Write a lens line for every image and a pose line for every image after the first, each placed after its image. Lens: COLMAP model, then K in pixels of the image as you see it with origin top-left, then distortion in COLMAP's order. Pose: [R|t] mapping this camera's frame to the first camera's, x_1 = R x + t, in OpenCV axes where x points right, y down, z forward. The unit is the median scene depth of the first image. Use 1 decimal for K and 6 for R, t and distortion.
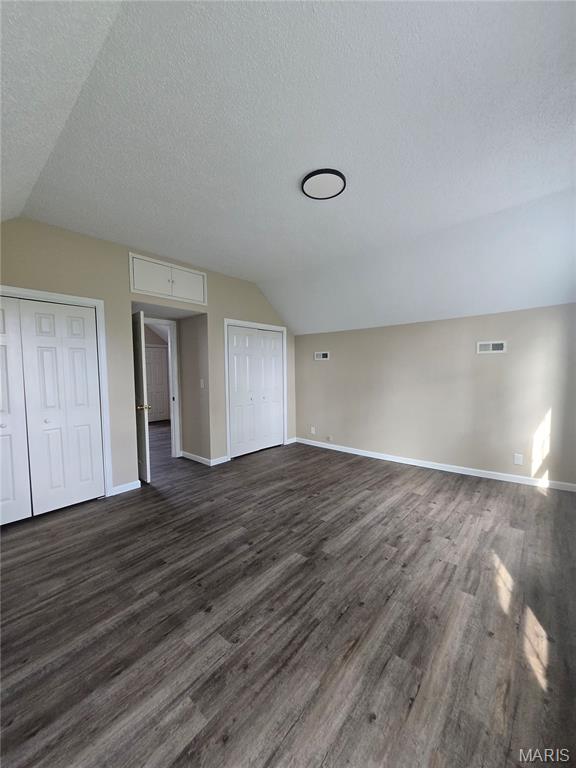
lens RADIAL K [[300.8, 0, 287.5], [0, 300.8, 386.8], [0, 0, 1]] dist [0.000116, -0.000312]
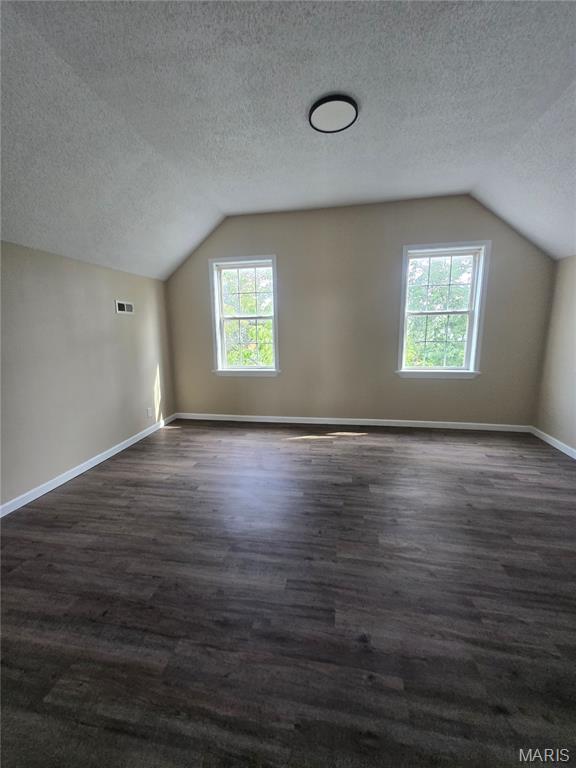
lens RADIAL K [[300.8, 0, 288.1], [0, 300.8, 385.2], [0, 0, 1]] dist [0.000116, -0.000312]
pose [[-0.510536, -0.131186, 0.849790, -0.635125], [0.070372, 0.978603, 0.193349, -0.057835], [-0.856972, 0.158513, -0.490380, 1.568012]]
